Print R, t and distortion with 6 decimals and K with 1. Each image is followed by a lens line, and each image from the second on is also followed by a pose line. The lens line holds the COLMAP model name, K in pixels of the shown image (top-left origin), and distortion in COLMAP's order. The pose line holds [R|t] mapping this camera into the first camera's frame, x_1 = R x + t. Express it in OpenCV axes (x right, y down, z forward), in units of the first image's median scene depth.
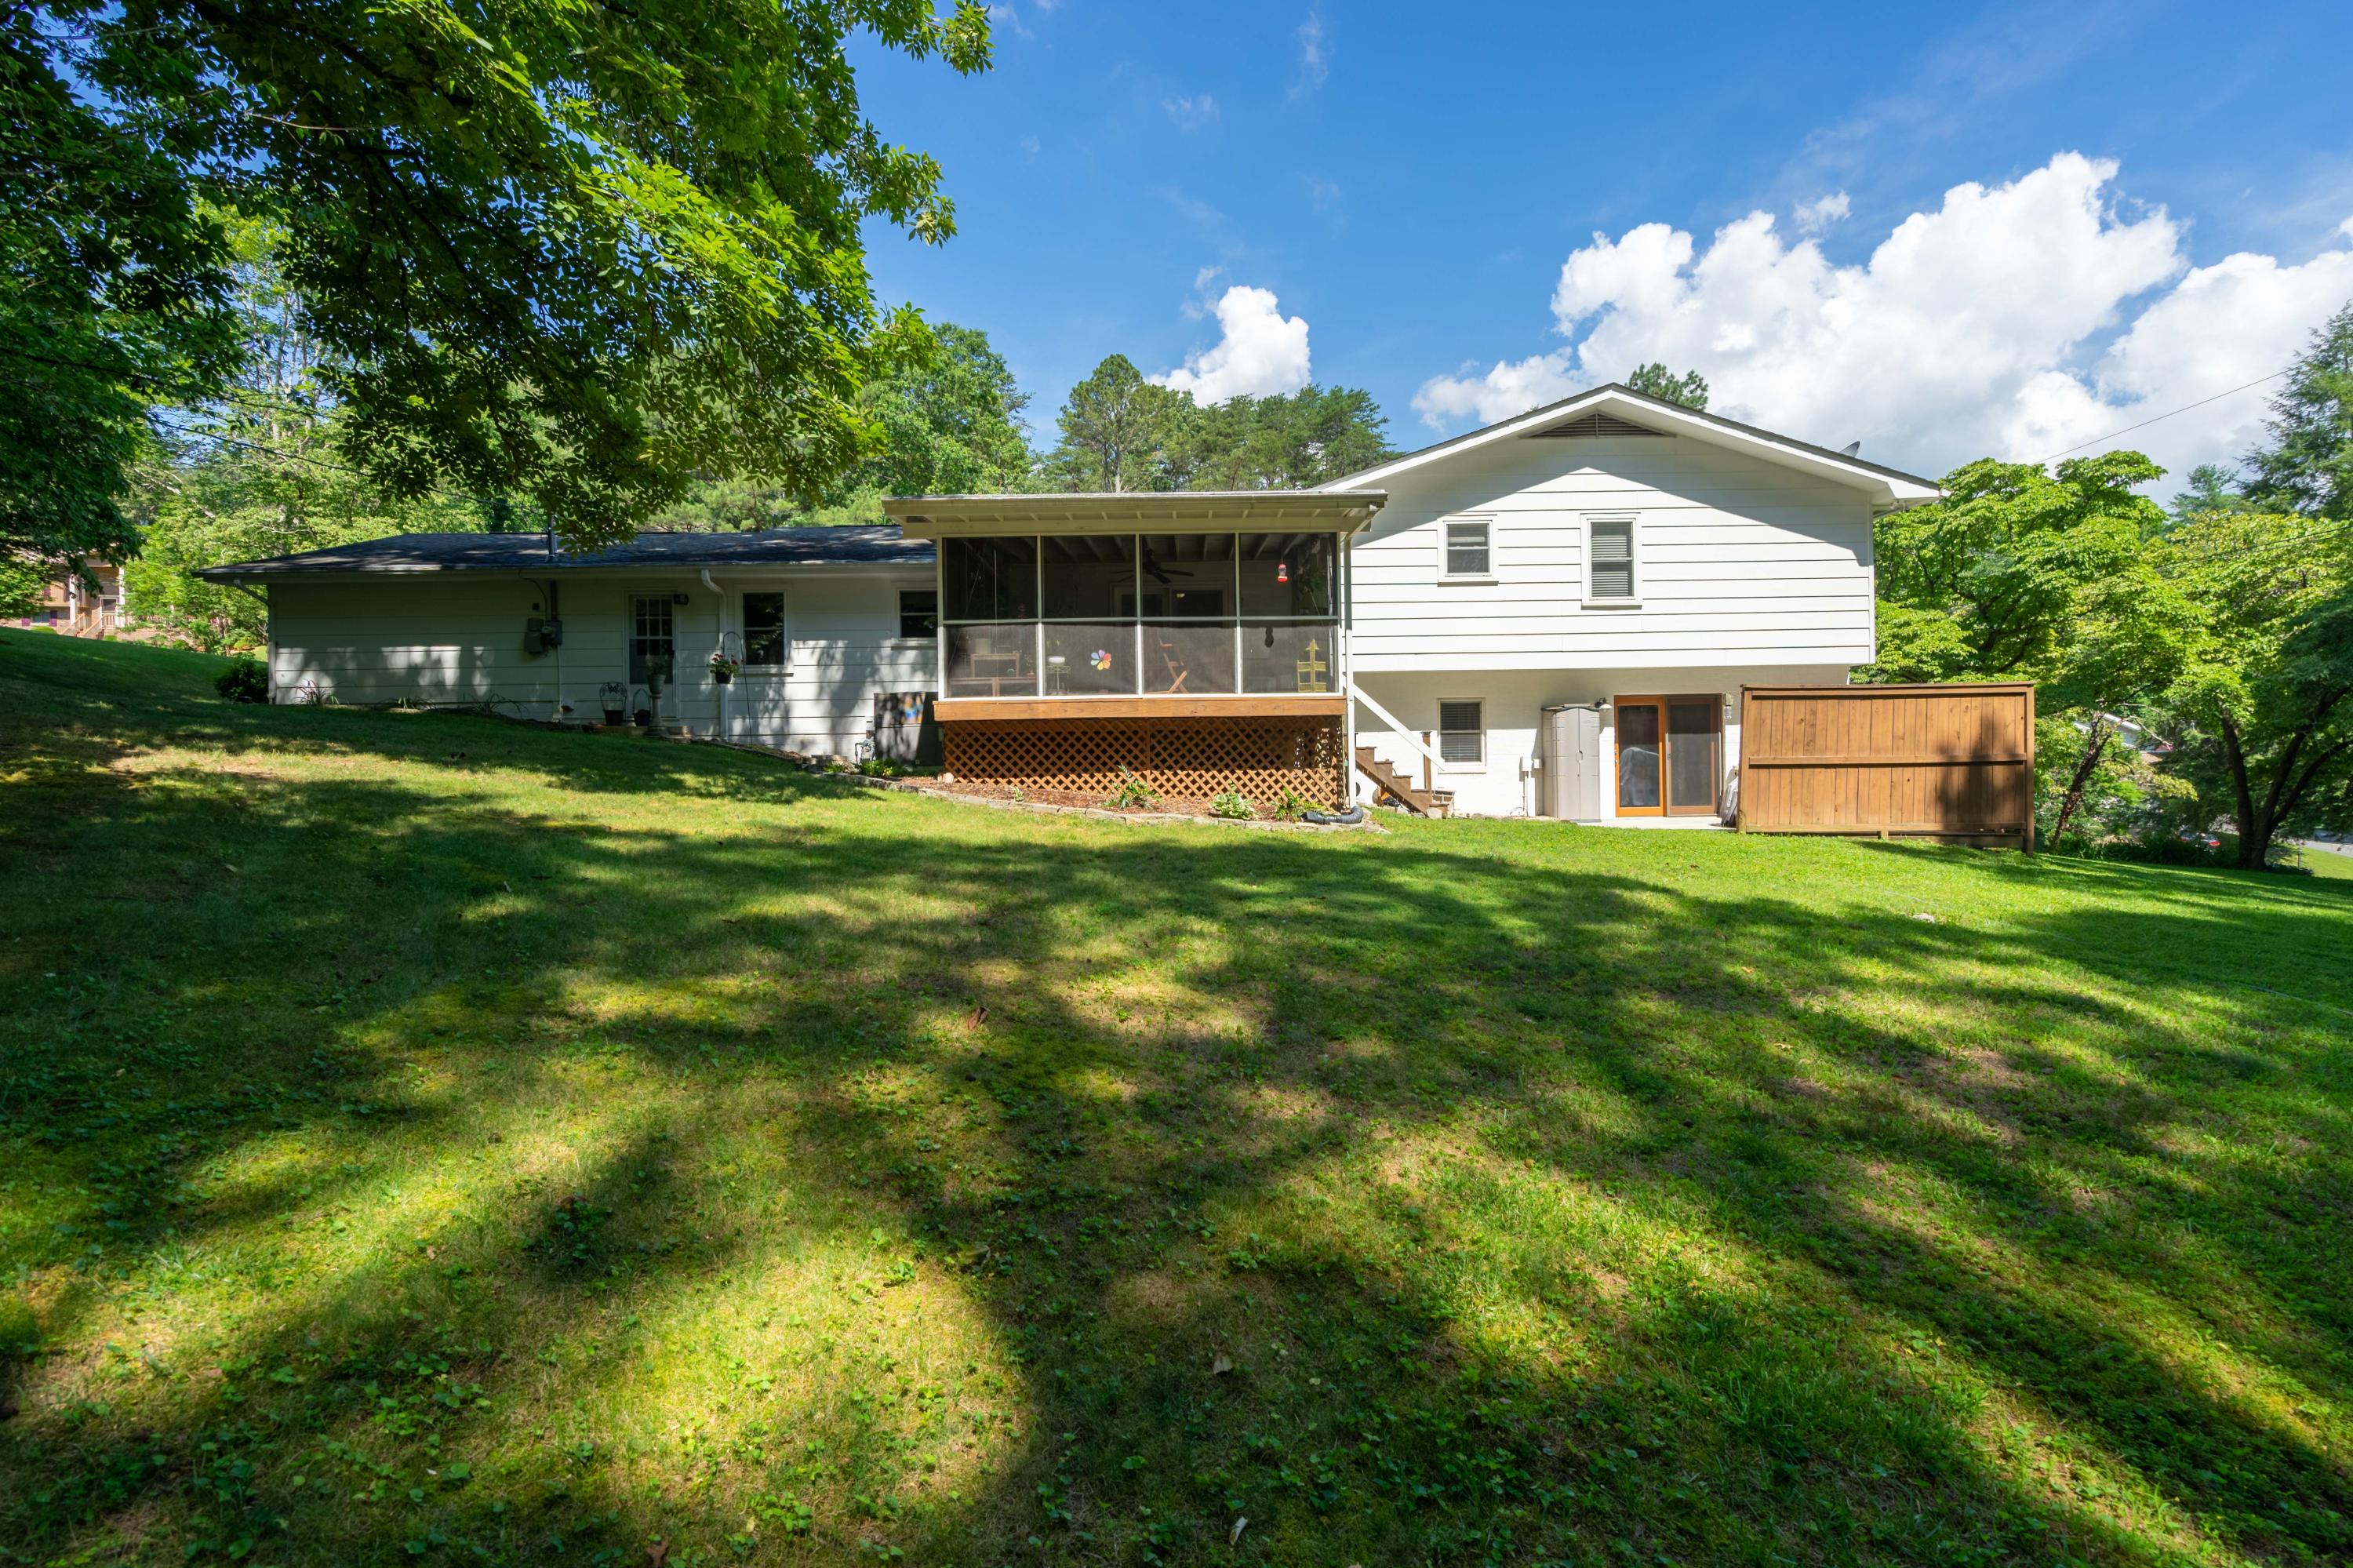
lens RADIAL K [[1080.2, 0, 1173.2], [0, 1080.2, 762.6], [0, 0, 1]] dist [0.002204, -0.000571]
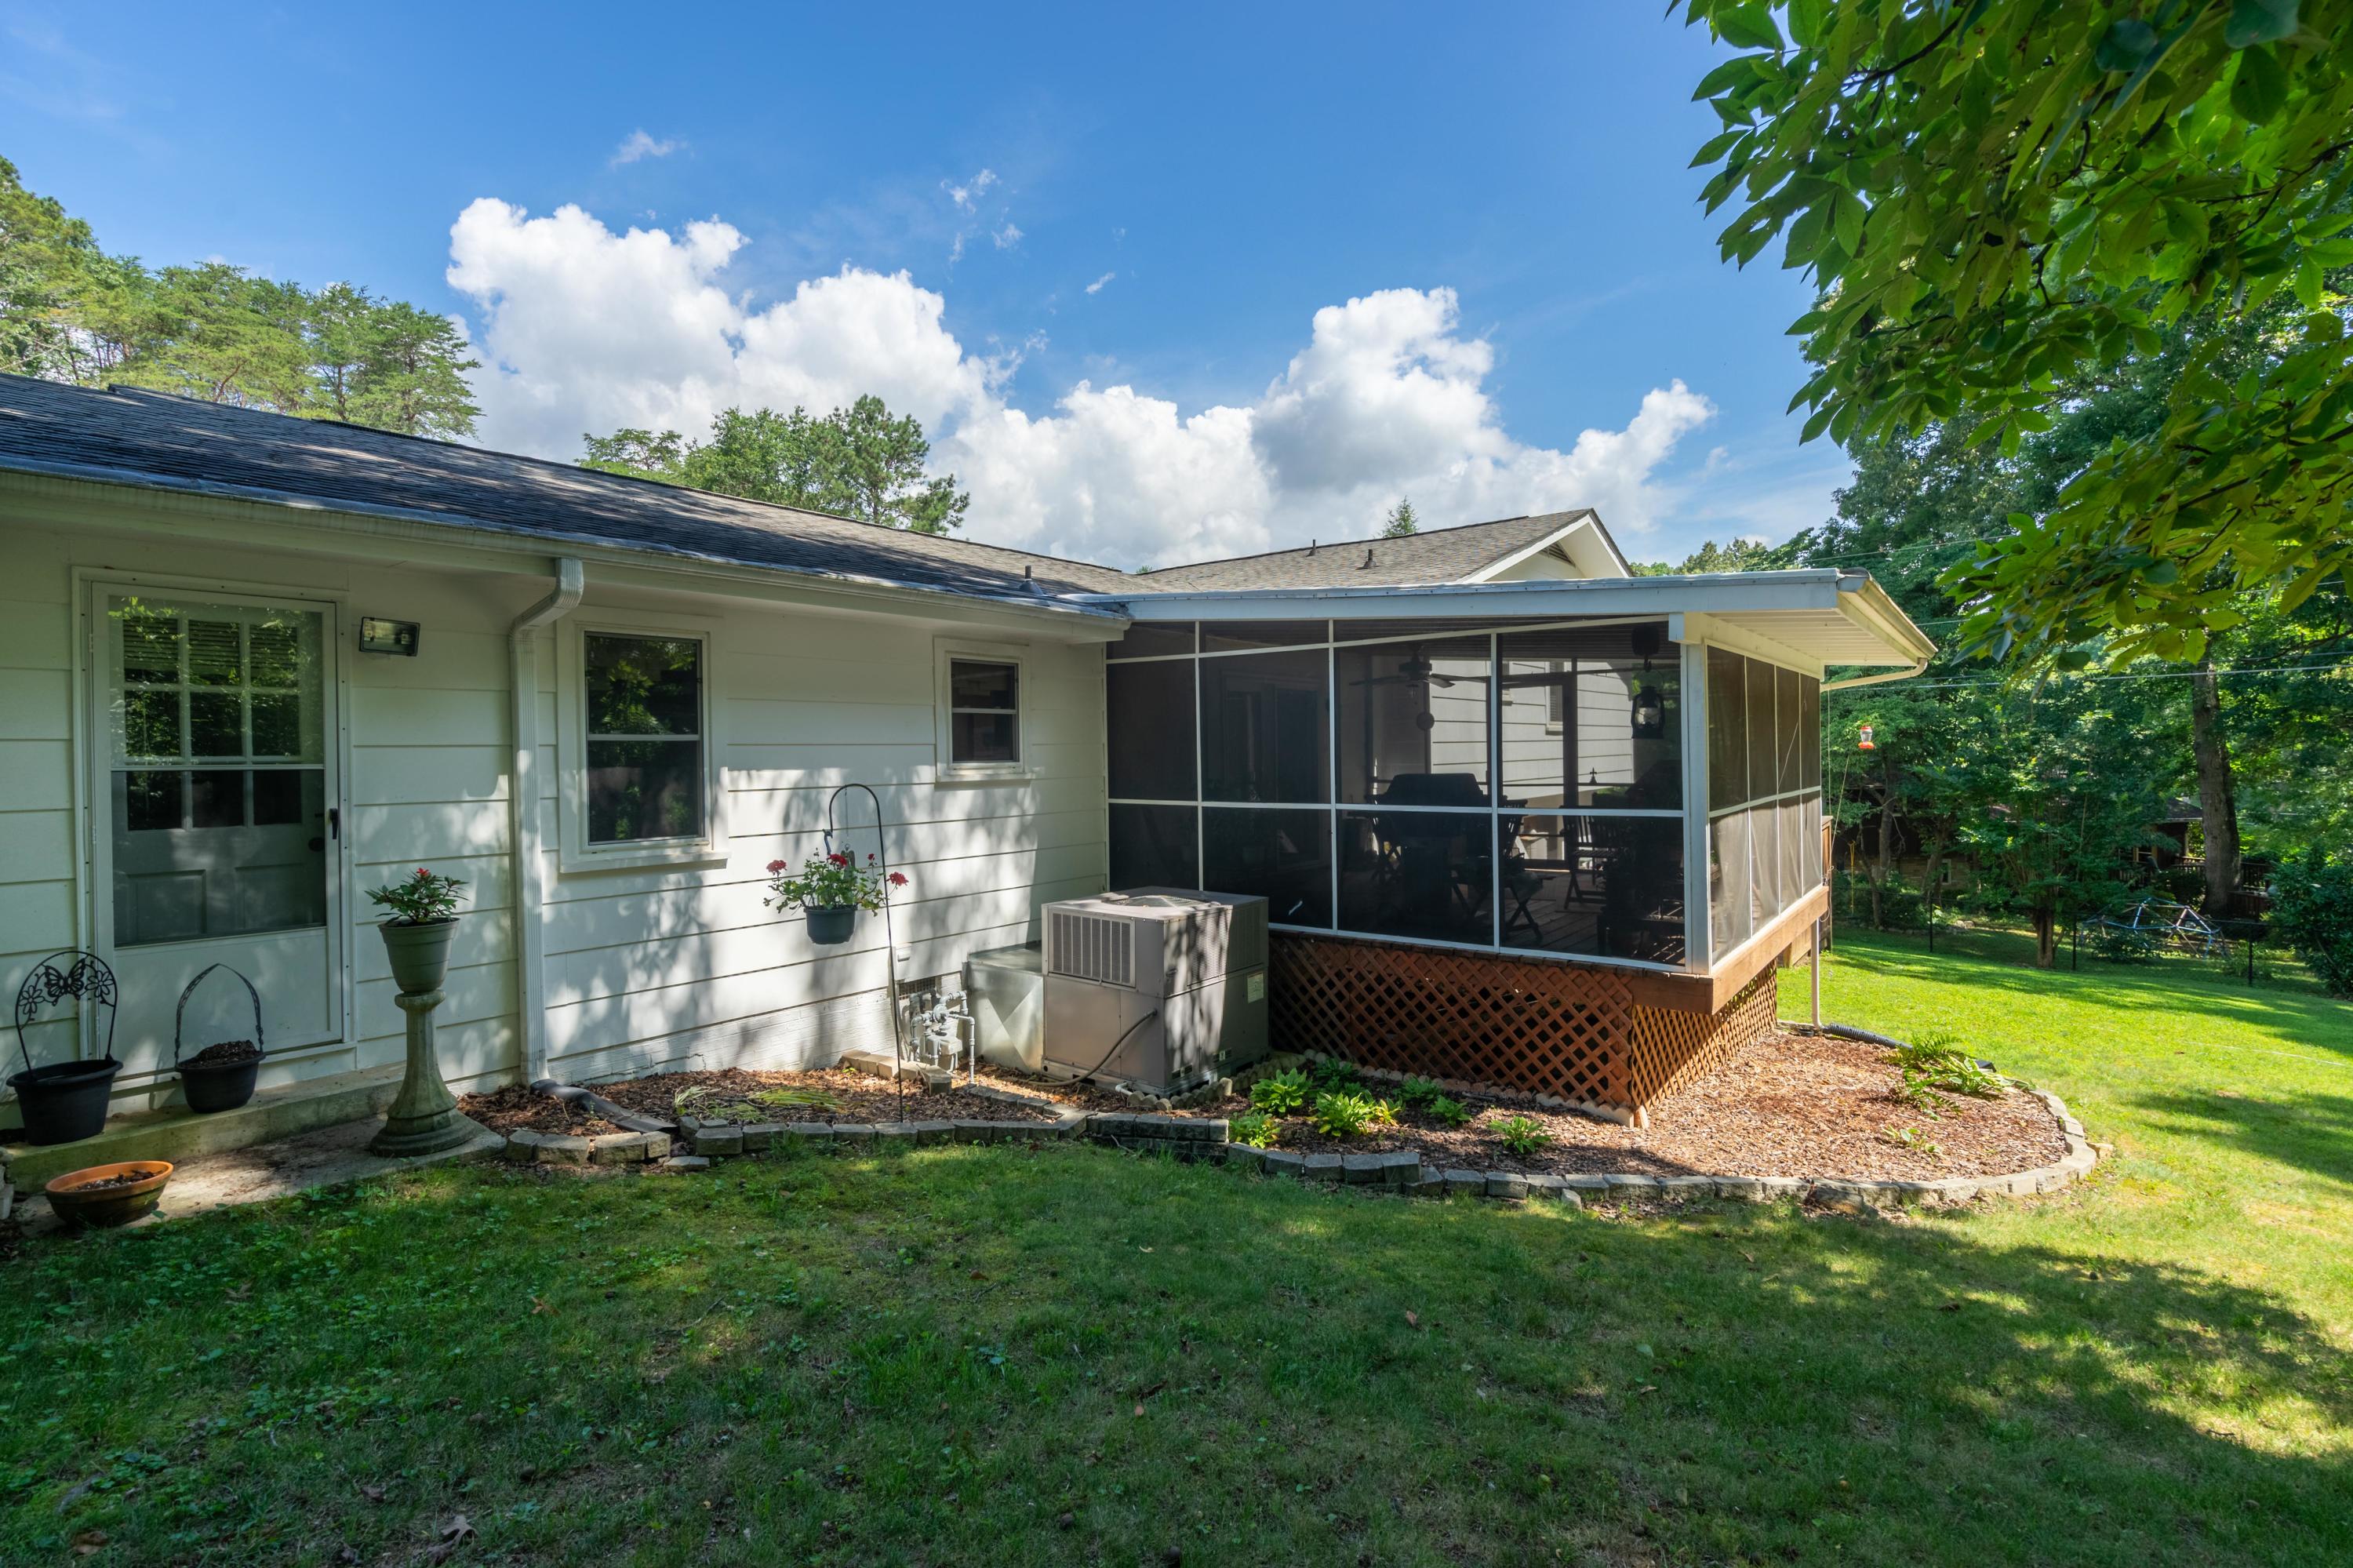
lens RADIAL K [[1080.2, 0, 1170.6], [0, 1080.2, 766.0], [0, 0, 1]] dist [0.002204, -0.000571]
pose [[0.625327, -0.006123, 0.780339, -0.548309], [0.009696, 0.999953, 0.000077, -0.112630], [-0.780302, 0.007518, 0.625357, 0.642412]]
